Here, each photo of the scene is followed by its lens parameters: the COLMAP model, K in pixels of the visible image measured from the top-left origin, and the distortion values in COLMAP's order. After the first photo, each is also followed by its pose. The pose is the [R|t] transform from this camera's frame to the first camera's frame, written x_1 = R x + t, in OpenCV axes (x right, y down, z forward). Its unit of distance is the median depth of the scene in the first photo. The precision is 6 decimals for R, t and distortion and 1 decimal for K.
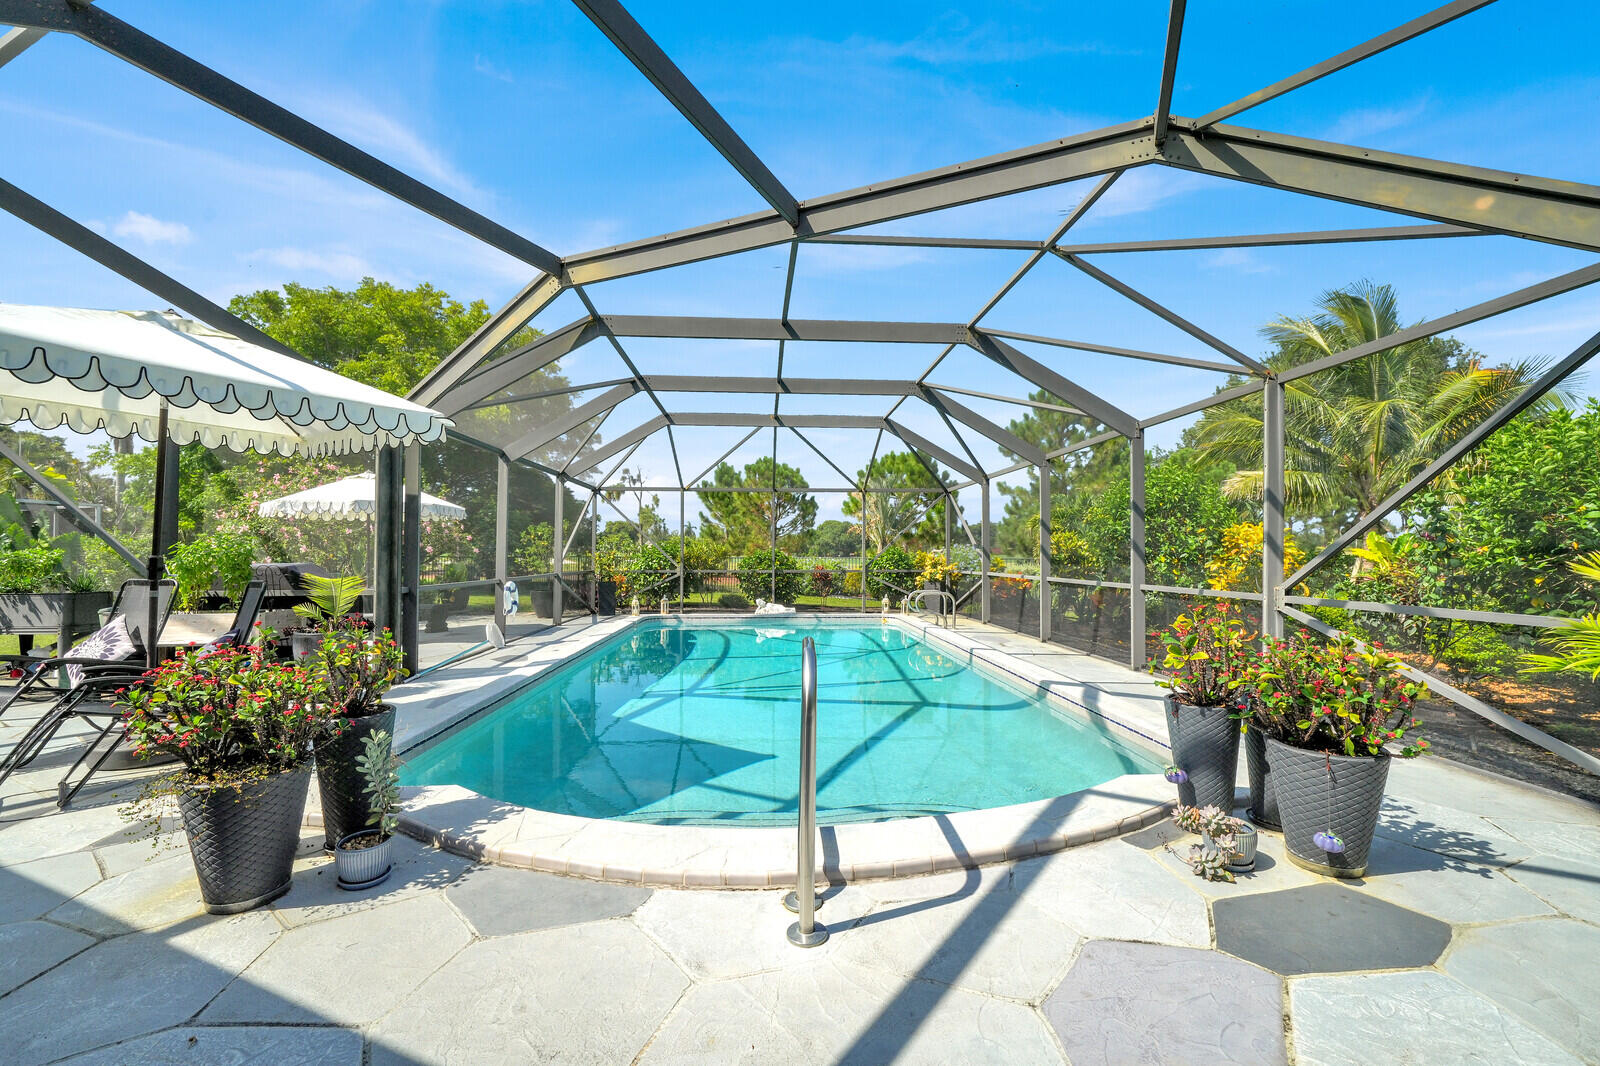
lens RADIAL K [[666.9, 0, 796.6], [0, 666.9, 539.5], [0, 0, 1]] dist [0.001456, 0.002197]
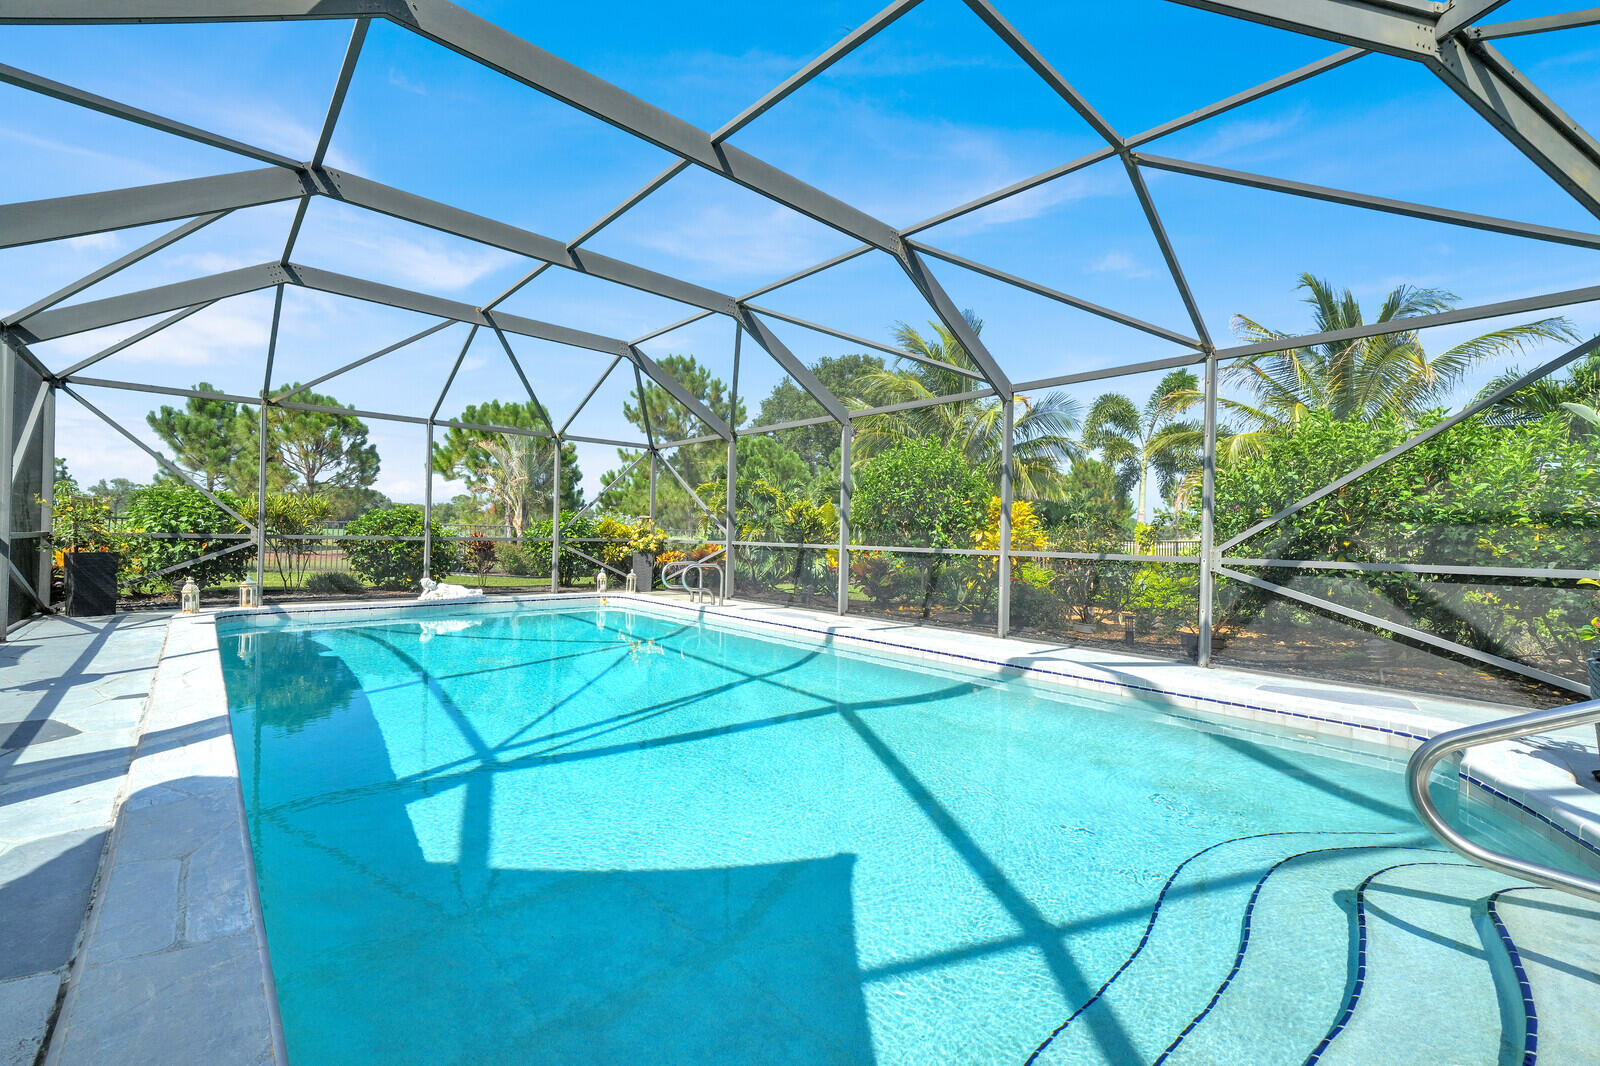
lens RADIAL K [[666.9, 0, 793.0], [0, 666.9, 536.9], [0, 0, 1]] dist [0.001456, 0.002197]
pose [[0.778515, 0.013479, 0.627481, -0.258255], [-0.033740, 0.999223, 0.020396, 0.027783], [-0.626718, -0.037049, 0.778365, 0.318973]]
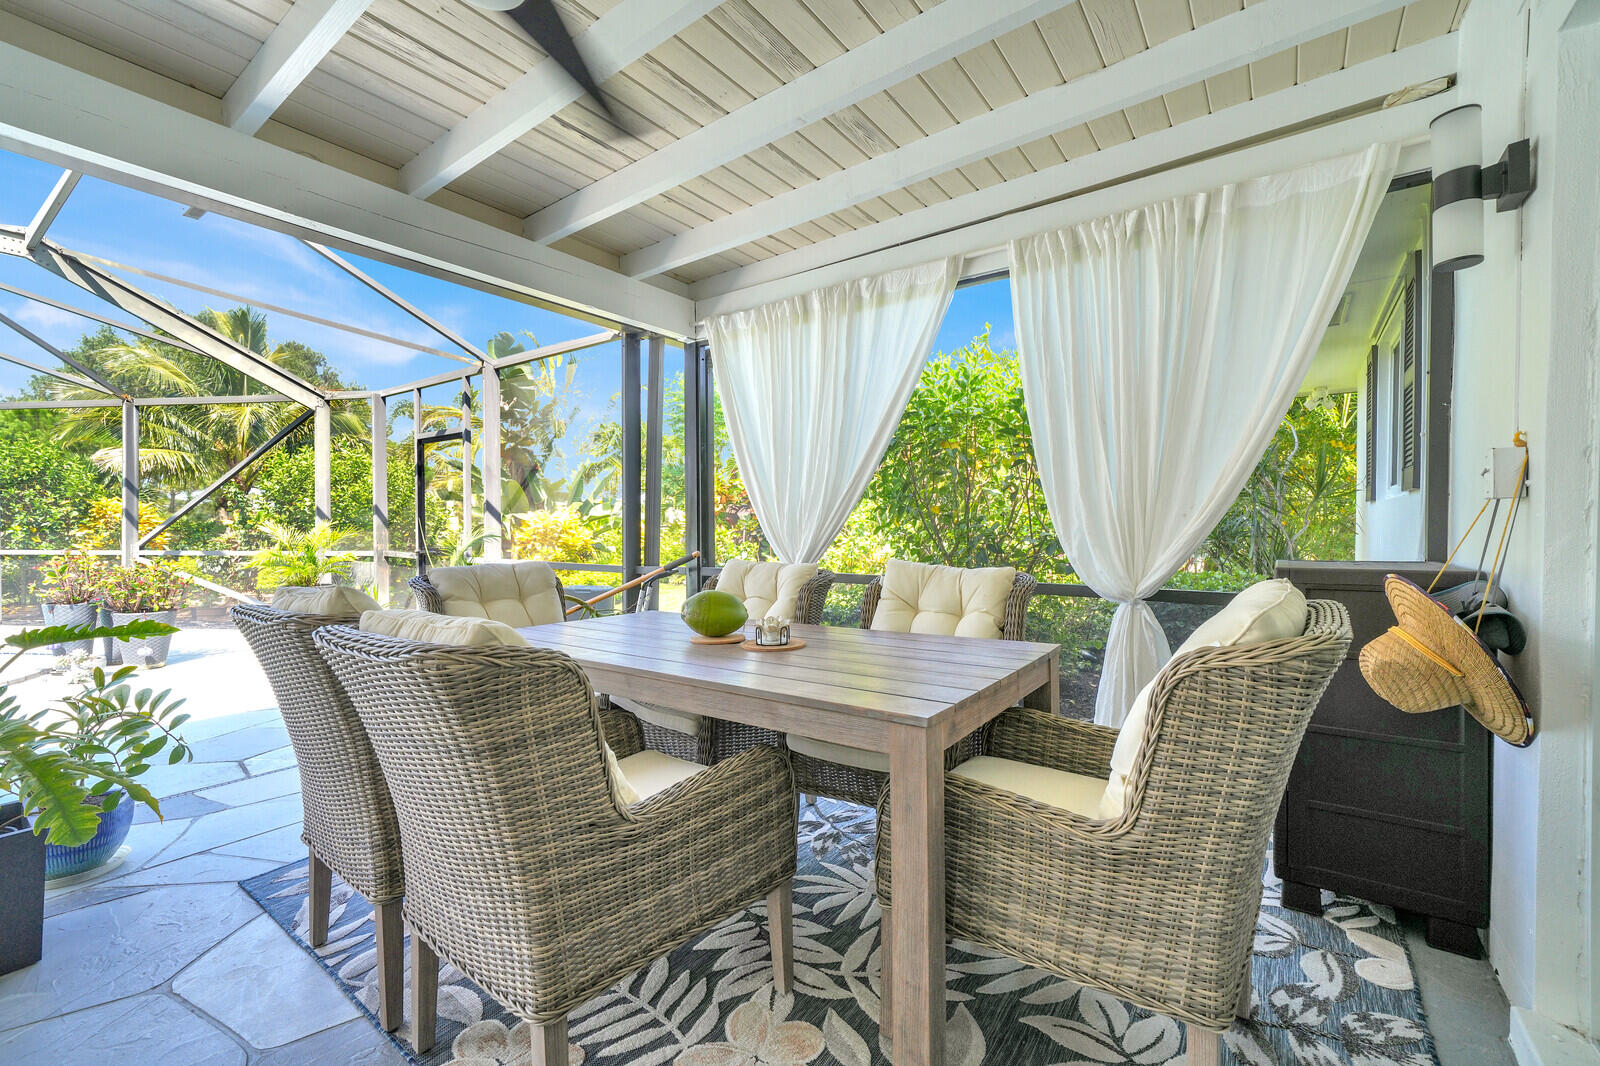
lens RADIAL K [[666.9, 0, 801.8], [0, 666.9, 537.4], [0, 0, 1]] dist [0.001456, 0.002197]
pose [[0.189104, -0.017761, 0.981796, -0.246781], [-0.020237, 0.999554, 0.021980, -0.004016], [-0.981749, -0.024025, 0.188660, -0.396551]]
